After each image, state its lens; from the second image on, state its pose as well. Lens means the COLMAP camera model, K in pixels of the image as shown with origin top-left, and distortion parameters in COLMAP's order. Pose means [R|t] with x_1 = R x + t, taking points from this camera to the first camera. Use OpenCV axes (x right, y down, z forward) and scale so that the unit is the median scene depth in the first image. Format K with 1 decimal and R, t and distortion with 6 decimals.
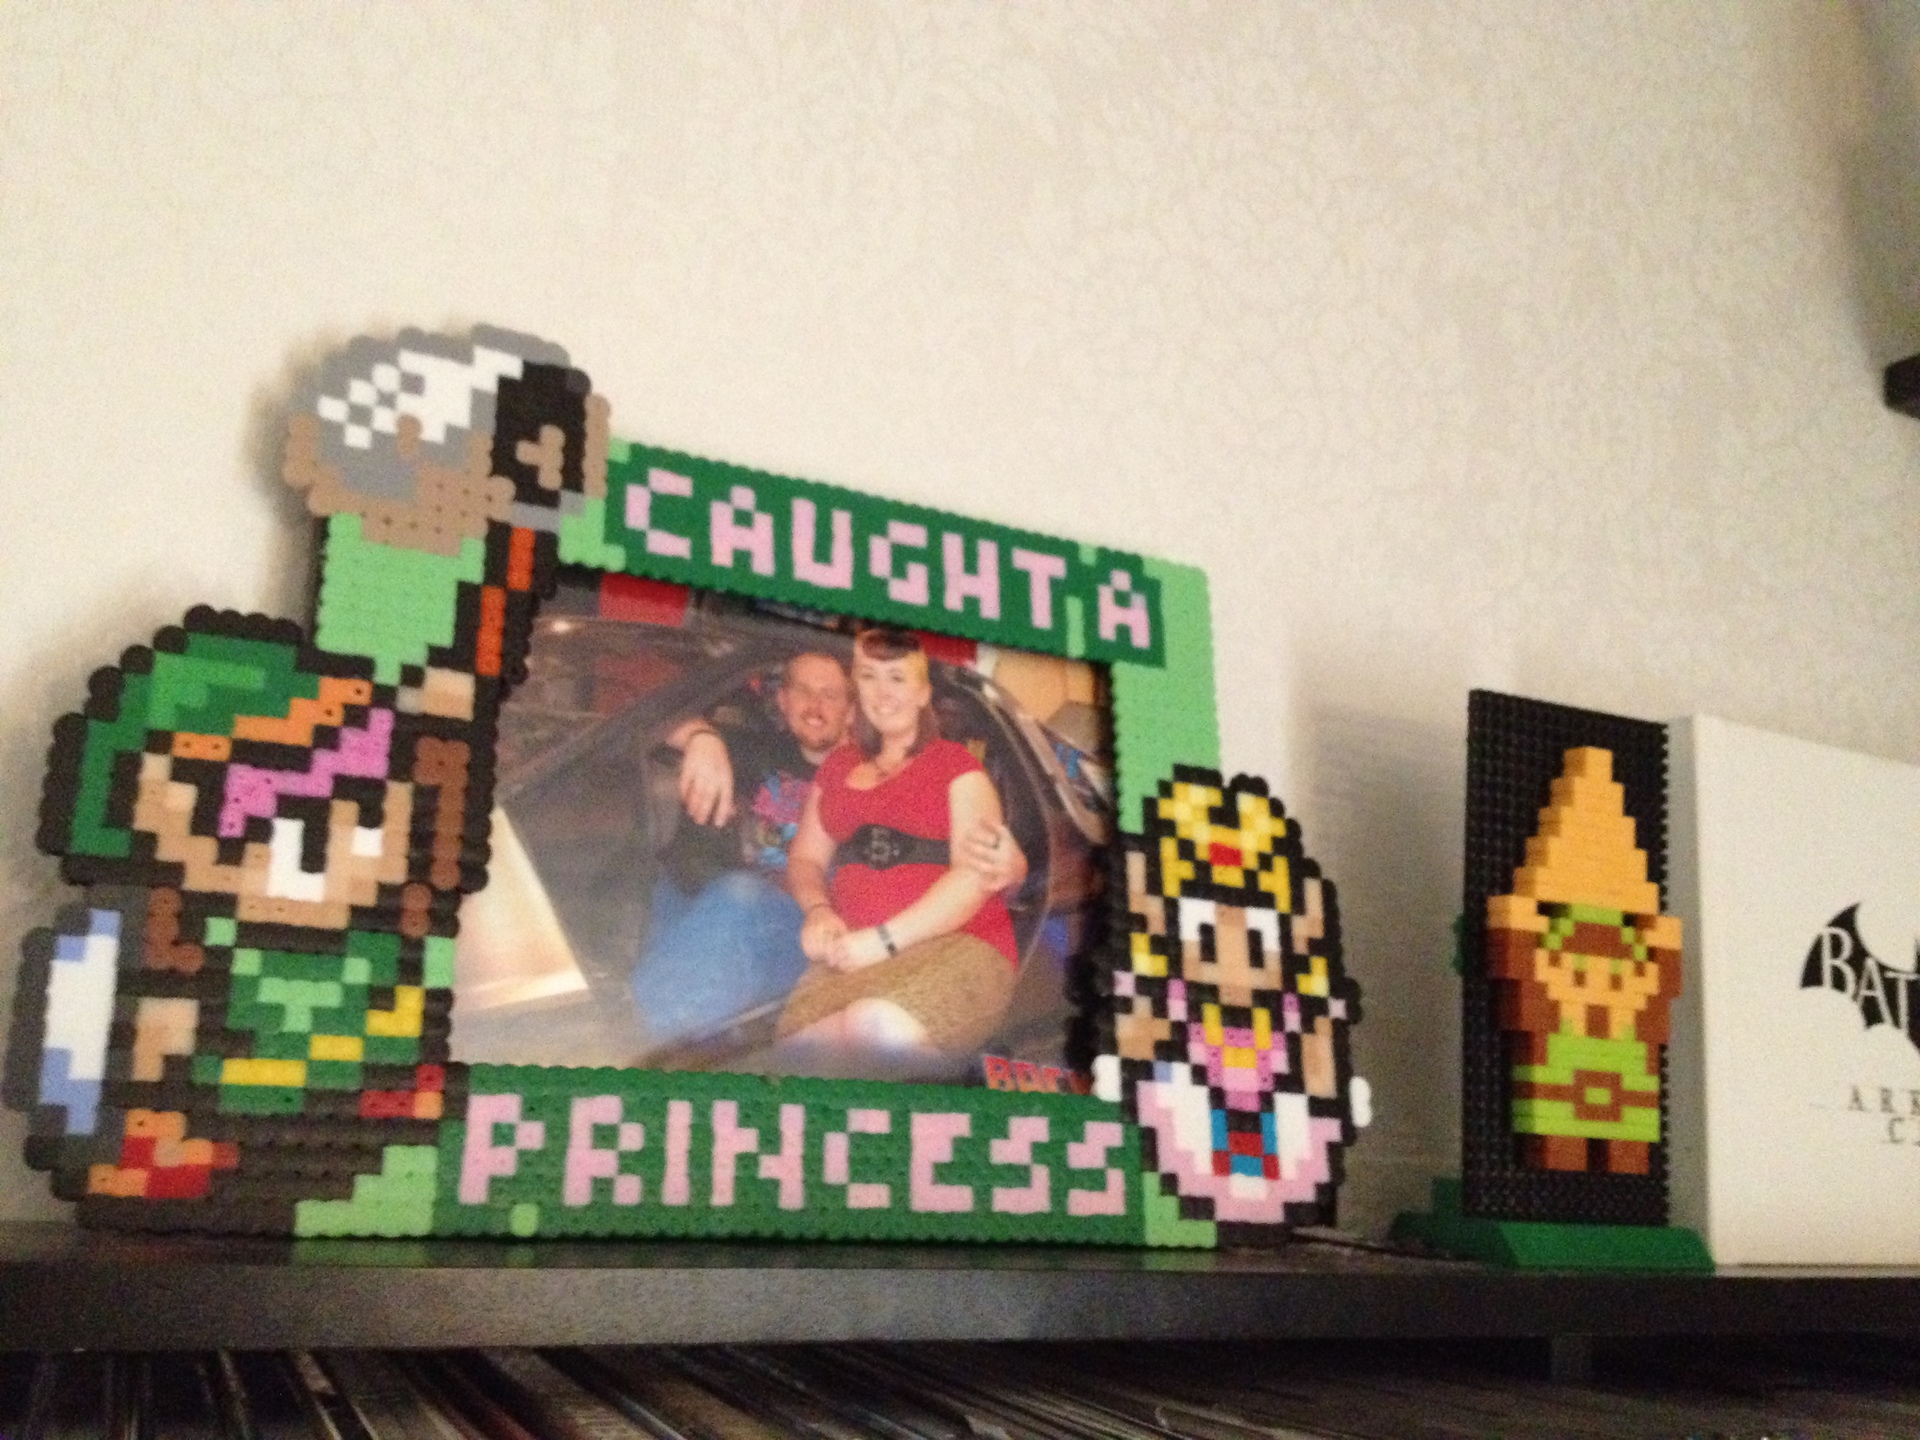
lens RADIAL K [[1788.2, 0, 948.3], [0, 1788.2, 709.0], [0, 0, 1]] dist [-0.003147, 0.000000]
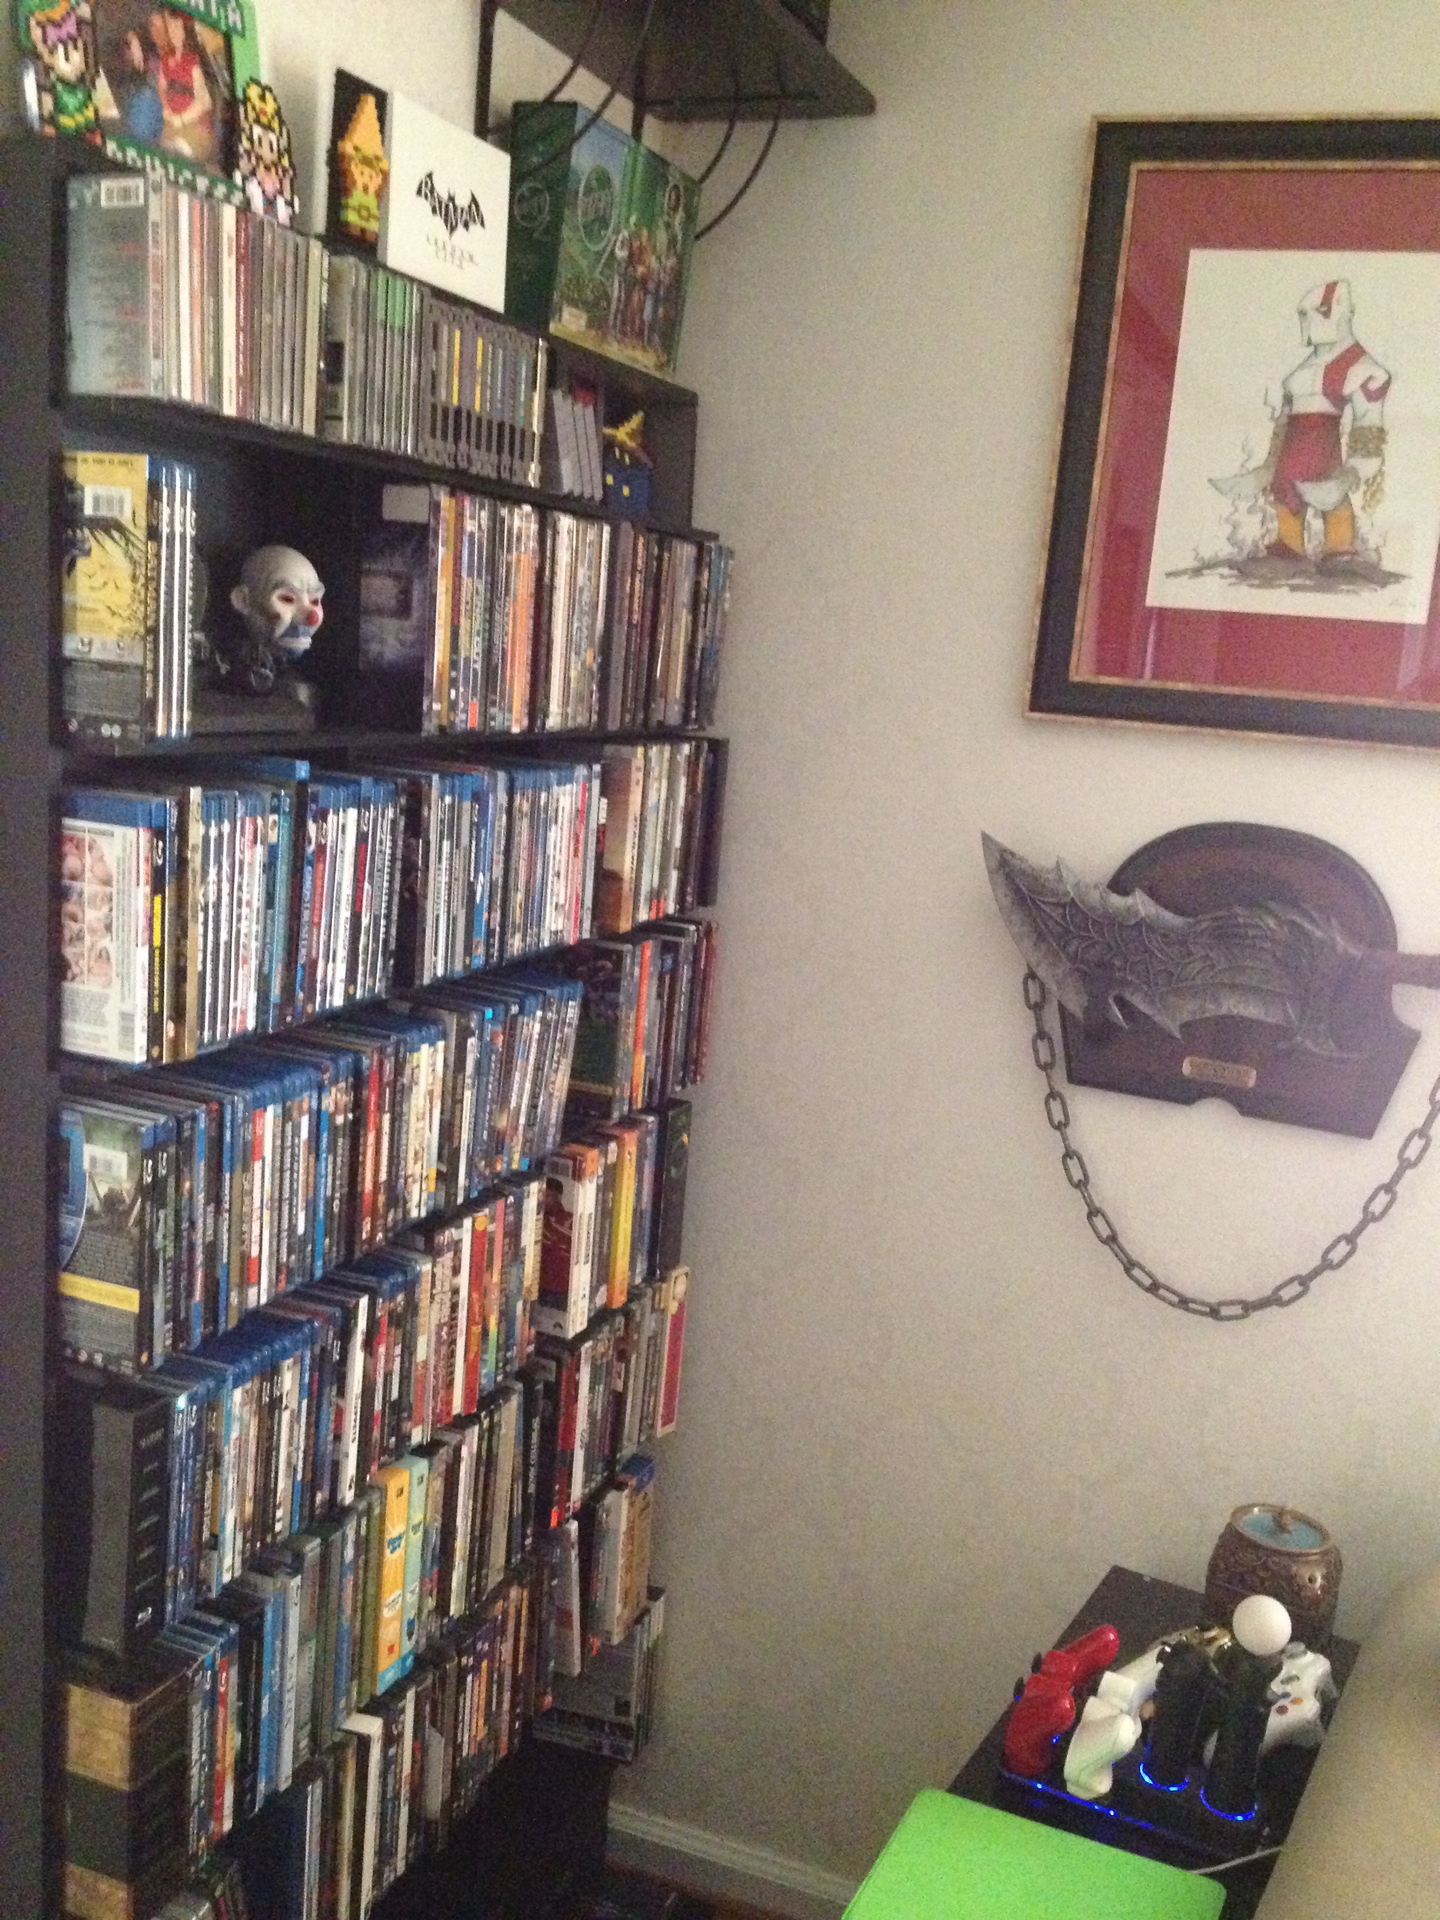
lens RADIAL K [[1816.2, 0, 704.4], [0, 1816.2, 968.5], [0, 0, 1]] dist [0.051786, 0.000000]
pose [[0.784681, -0.116087, 0.608933, -1.405549], [-0.156306, 0.913518, 0.375571, 0.122027], [-0.599870, -0.389883, 0.698675, -2.350380]]
